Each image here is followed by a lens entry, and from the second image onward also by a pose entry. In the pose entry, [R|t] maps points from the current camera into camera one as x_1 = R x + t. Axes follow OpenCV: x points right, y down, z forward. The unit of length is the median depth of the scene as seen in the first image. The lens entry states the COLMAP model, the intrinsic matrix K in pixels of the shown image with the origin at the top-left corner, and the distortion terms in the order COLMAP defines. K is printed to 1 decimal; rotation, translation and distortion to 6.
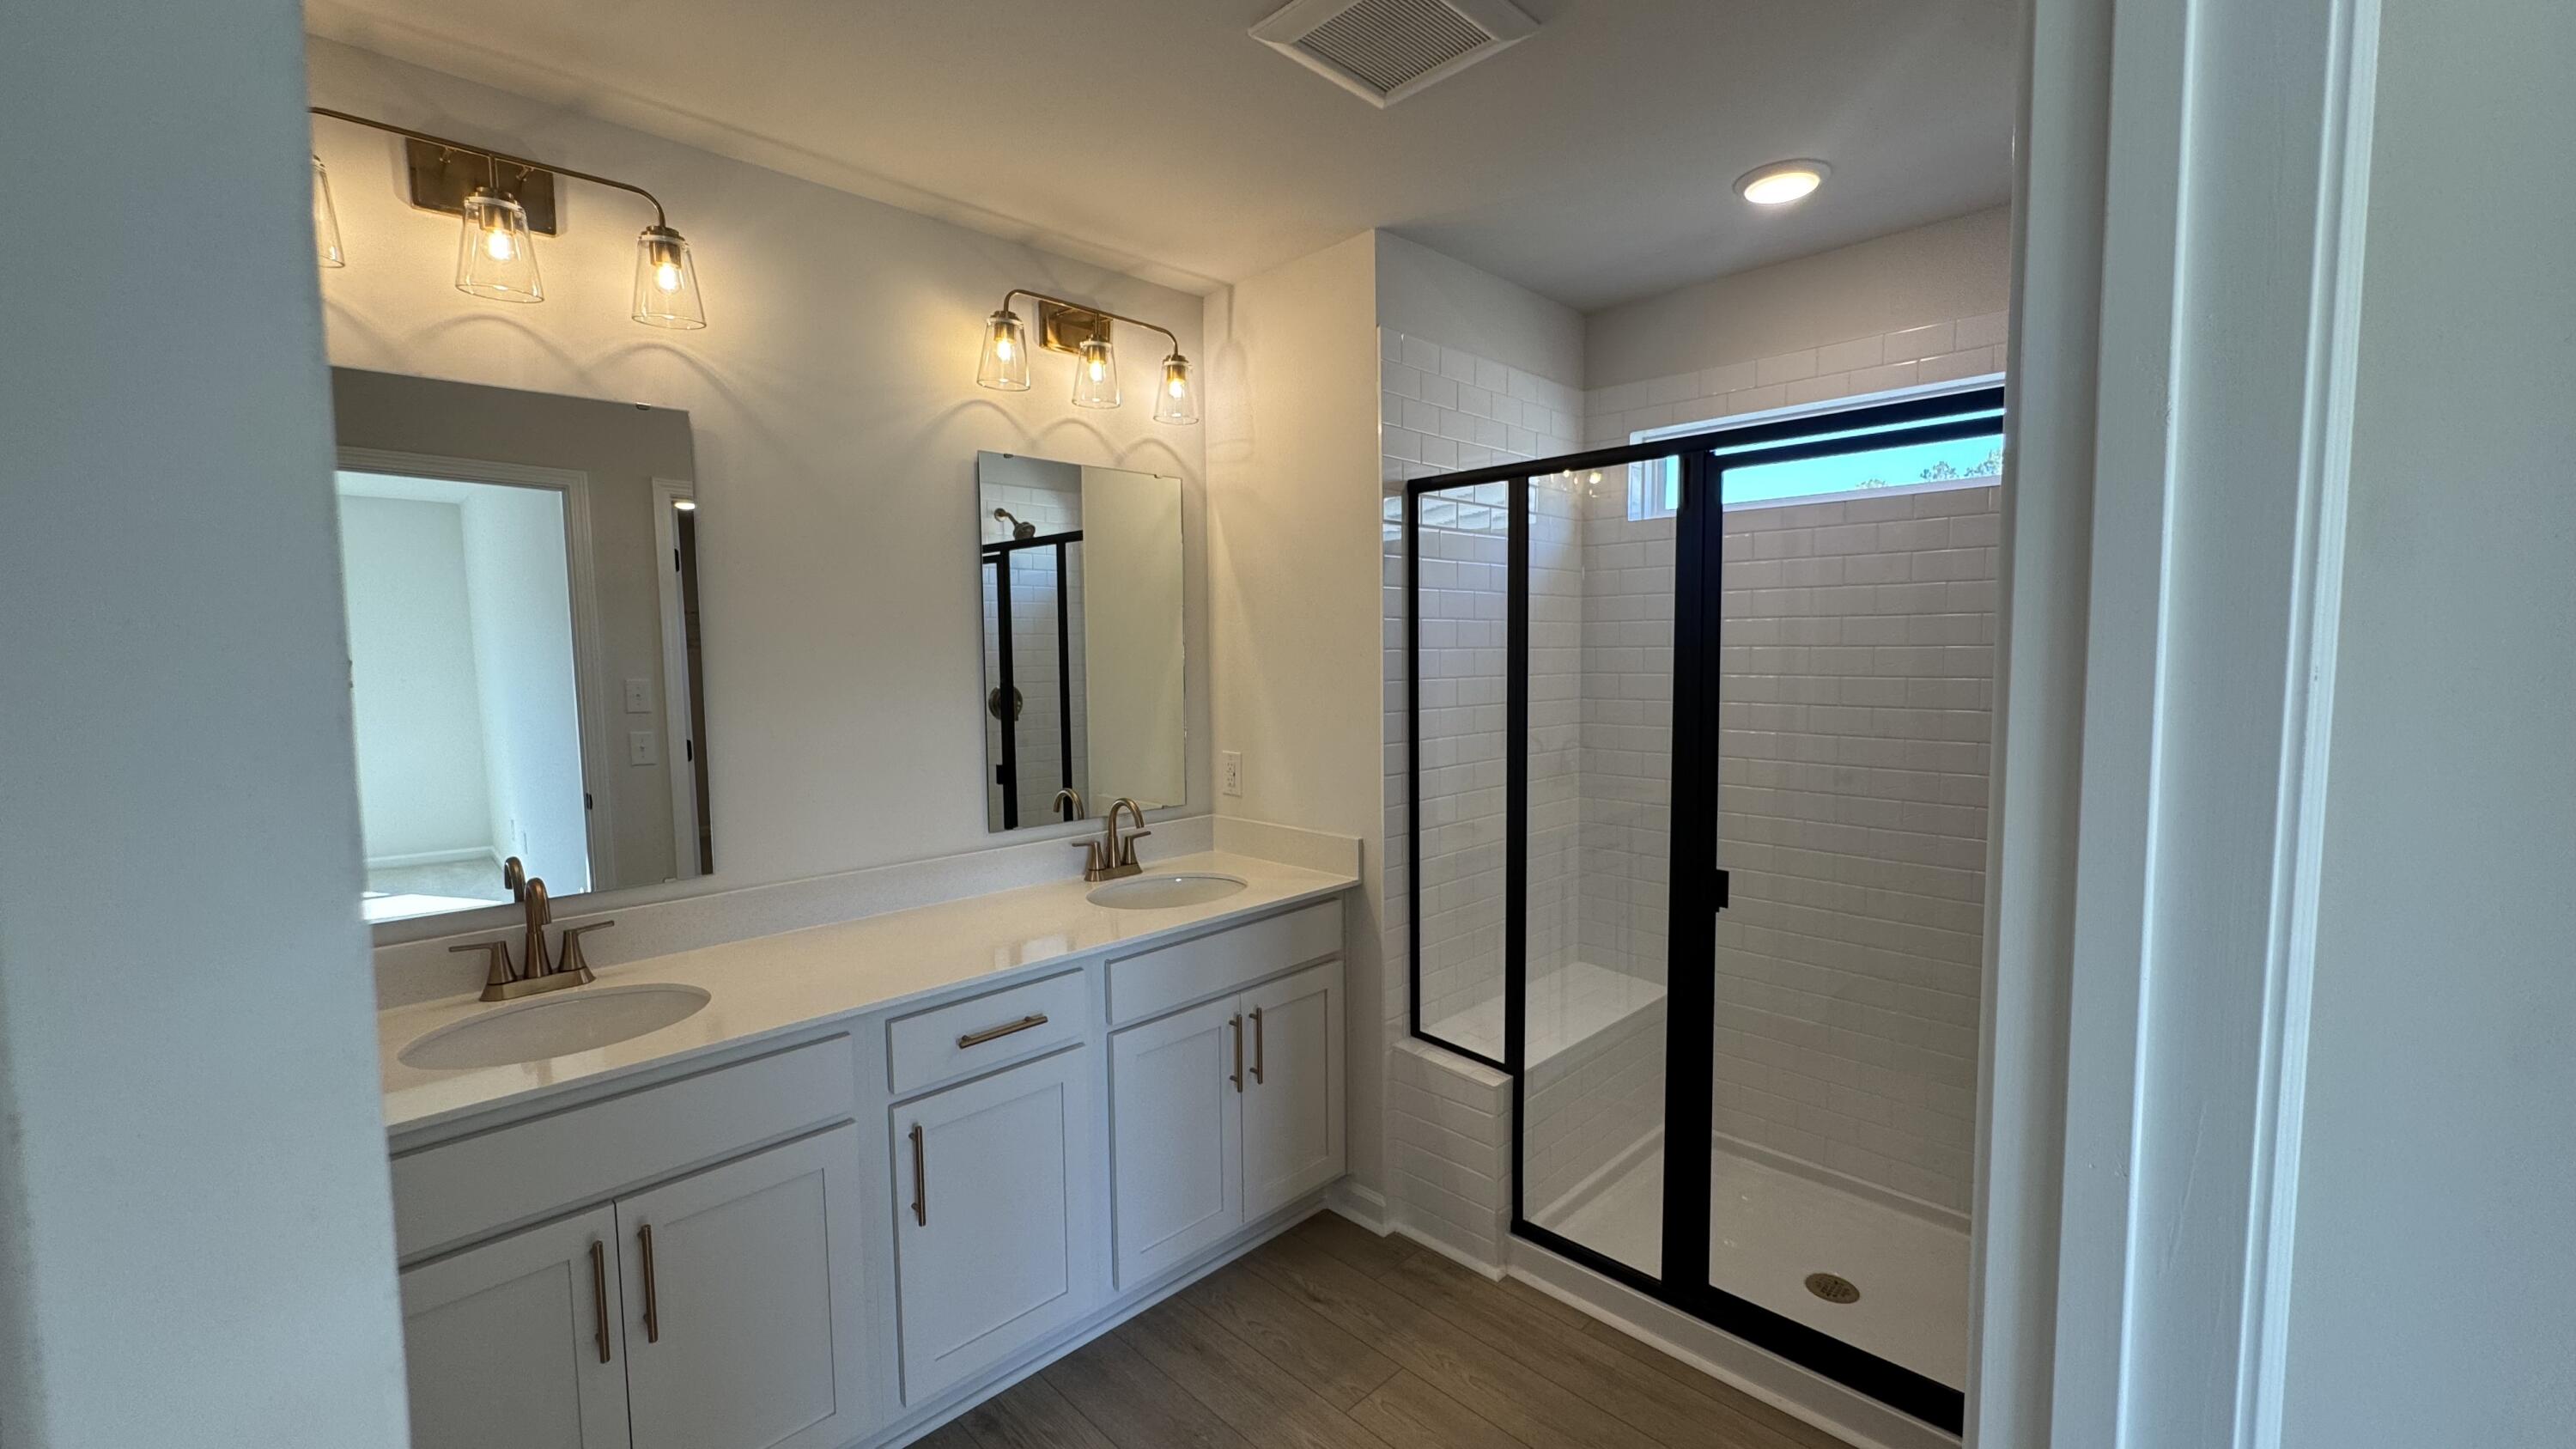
lens RADIAL K [[1030.5, 0, 1283.7], [0, 1030.5, 724.5], [0, 0, 1]] dist [-0.006172, 0.001537]
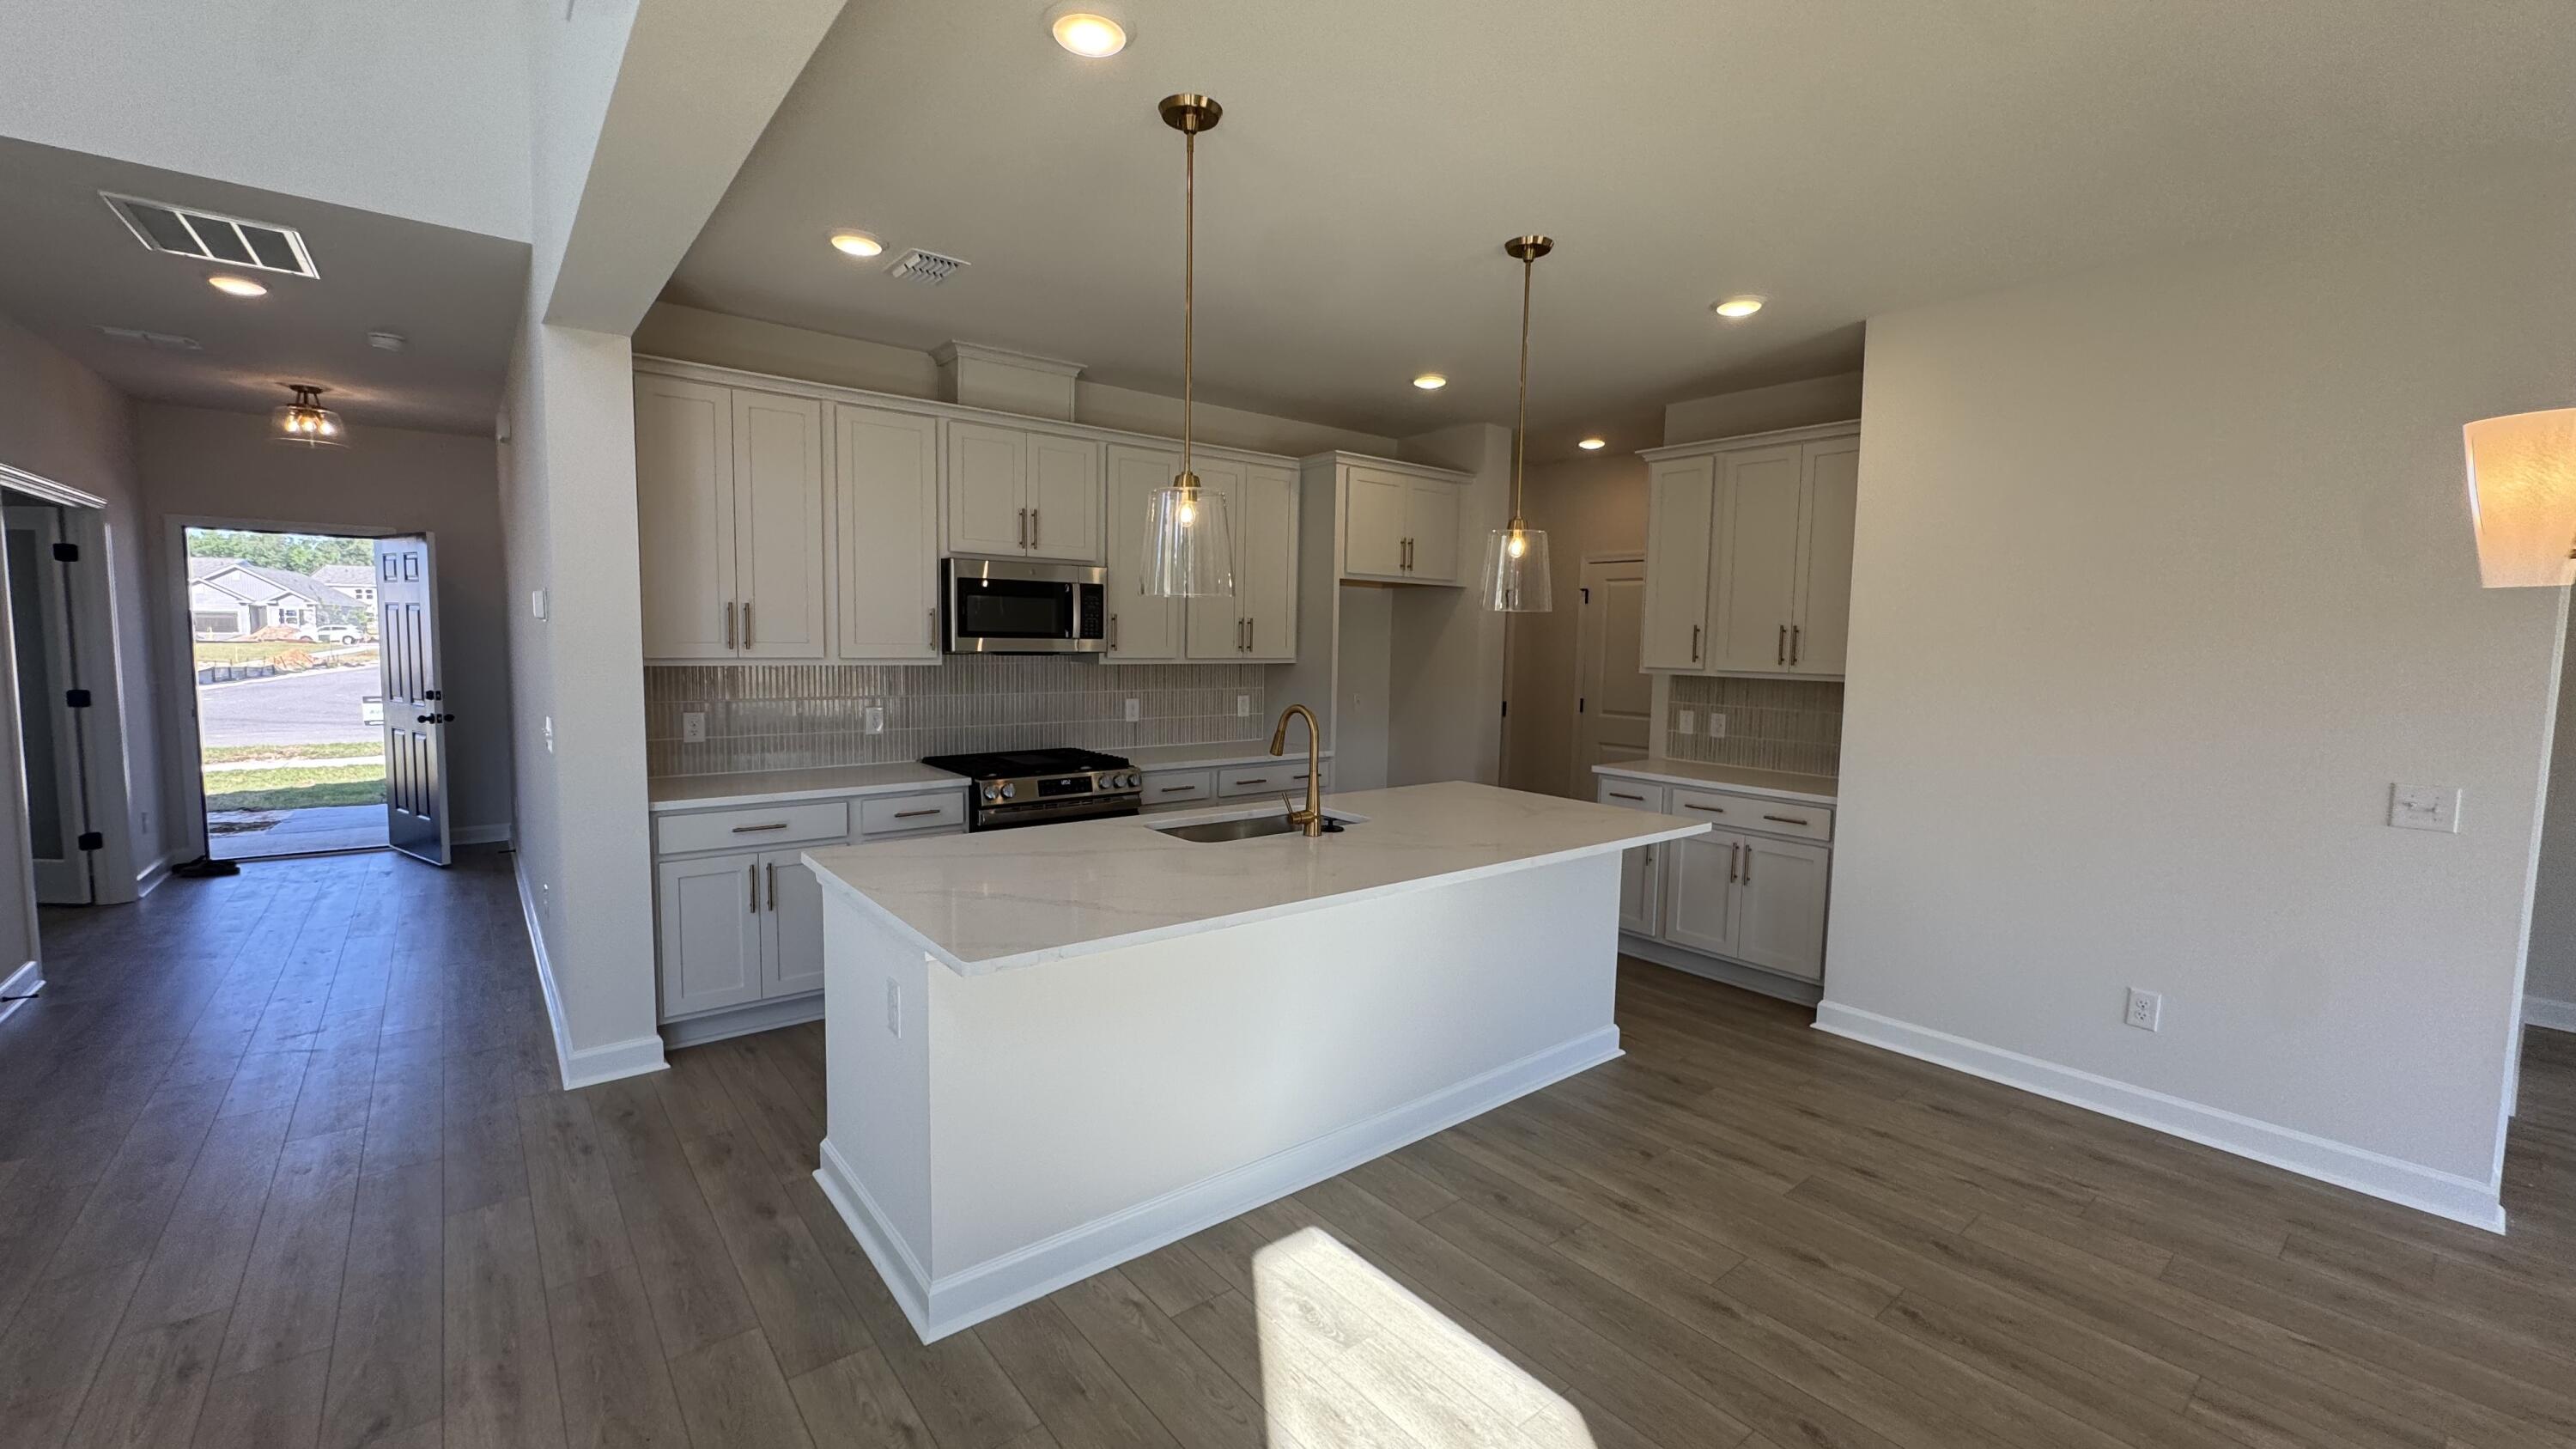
lens RADIAL K [[1030.5, 0, 1287.2], [0, 1030.5, 721.4], [0, 0, 1]] dist [-0.006172, 0.001537]
pose [[-0.994389, -0.019690, 0.103936, -0.336558], [-0.002699, 0.986927, 0.161145, -0.122291], [-0.105750, 0.159961, -0.981443, 1.657789]]
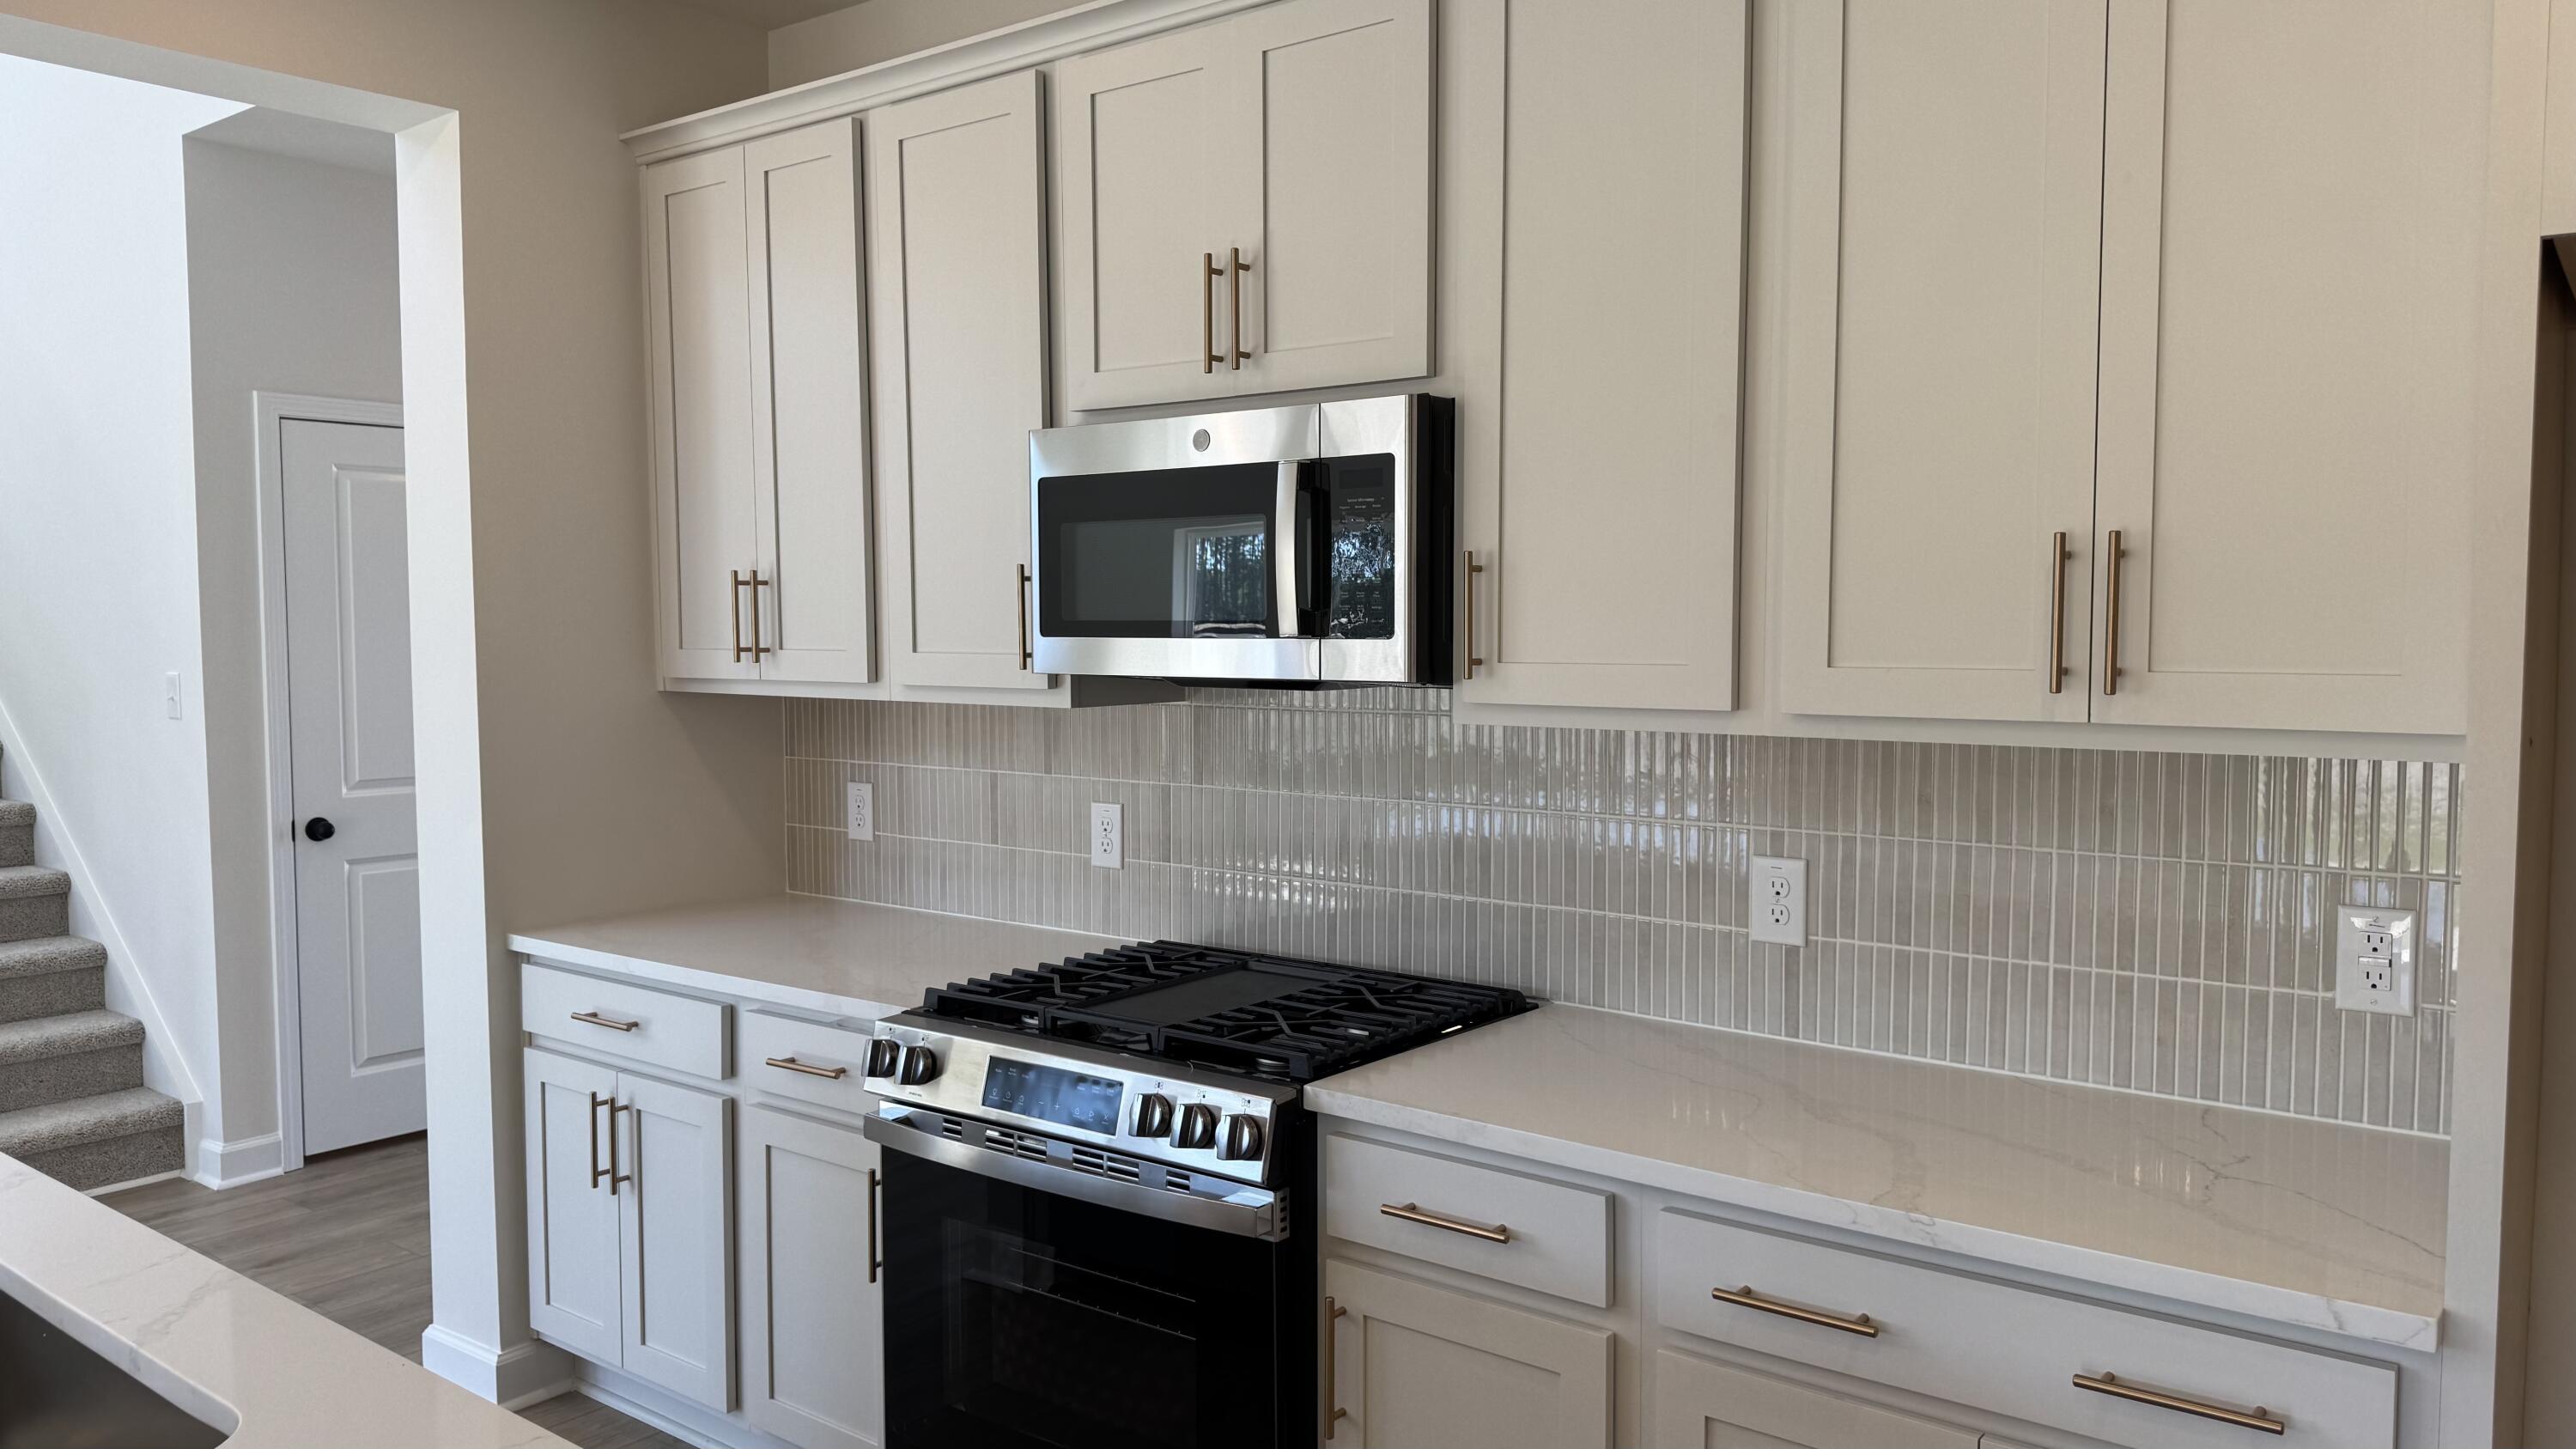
lens RADIAL K [[1805.3, 0, 1279.8], [0, 1805.3, 724.6], [0, 0, 1]] dist [0.069164, -0.086643]
pose [[-0.119265, -0.046834, 0.991757, -0.778890], [0.077783, 0.995376, 0.056359, 0.027139], [-0.989811, 0.083864, -0.115070, -0.078354]]
